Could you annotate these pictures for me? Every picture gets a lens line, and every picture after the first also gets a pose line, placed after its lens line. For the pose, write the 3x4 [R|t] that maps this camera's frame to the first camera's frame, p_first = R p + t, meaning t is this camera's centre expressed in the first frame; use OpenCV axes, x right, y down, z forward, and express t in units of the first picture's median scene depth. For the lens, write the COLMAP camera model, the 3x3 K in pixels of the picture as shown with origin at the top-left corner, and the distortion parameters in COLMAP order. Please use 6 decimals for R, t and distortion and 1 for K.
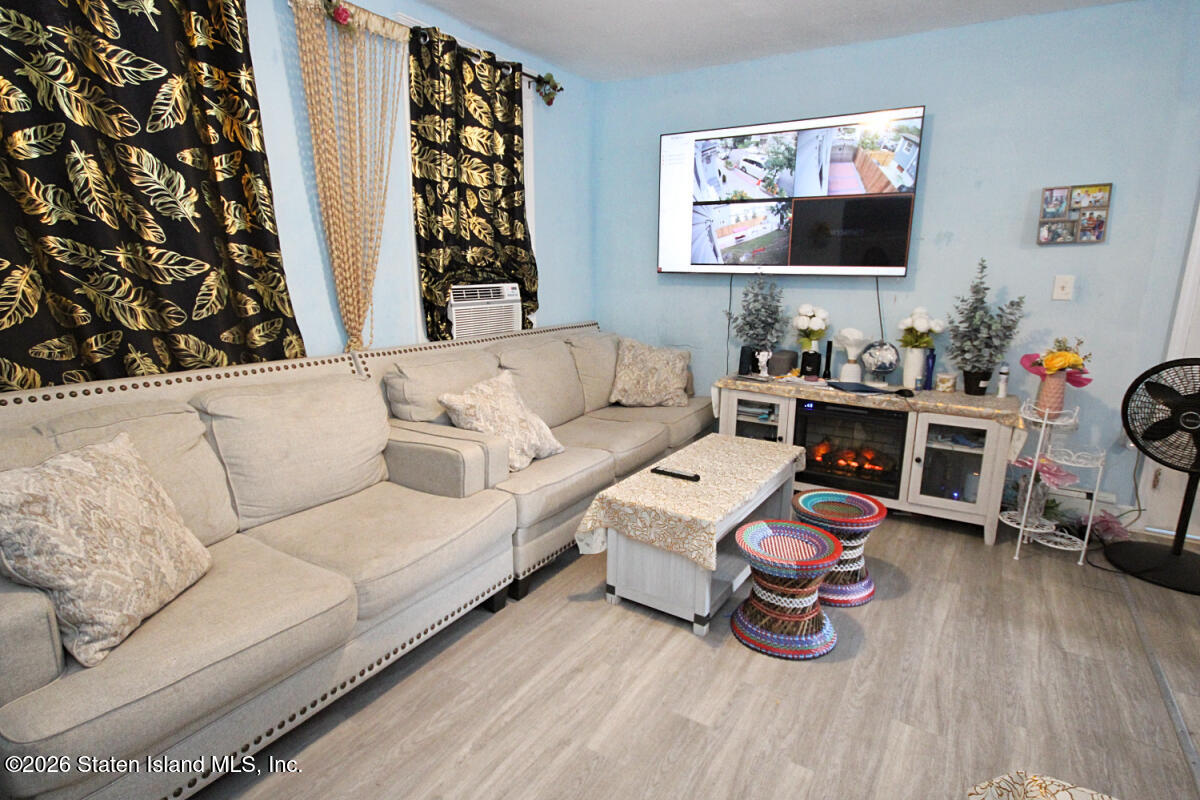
lens RADIAL K [[608.8, 0, 600.0], [0, 608.8, 402.8], [0, 0, 1]] dist [0.003823, 0.000413]
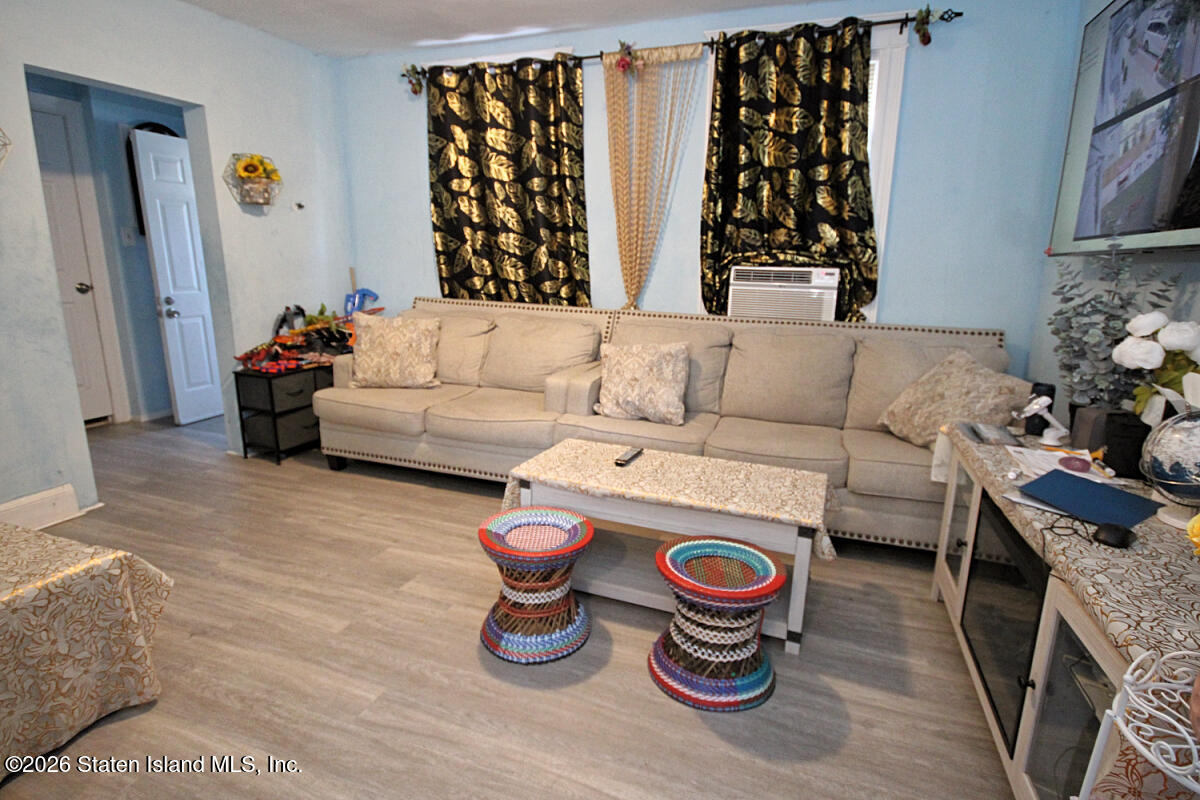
lens RADIAL K [[591.7, 0, 599.4], [0, 591.7, 396.7], [0, 0, 1]] dist [0.005526, 0.000770]
pose [[0.212586, 0.214045, -0.953411, 0.937995], [-0.236967, 0.957880, 0.162211, -0.105540], [0.947974, 0.191443, 0.254353, 0.693477]]
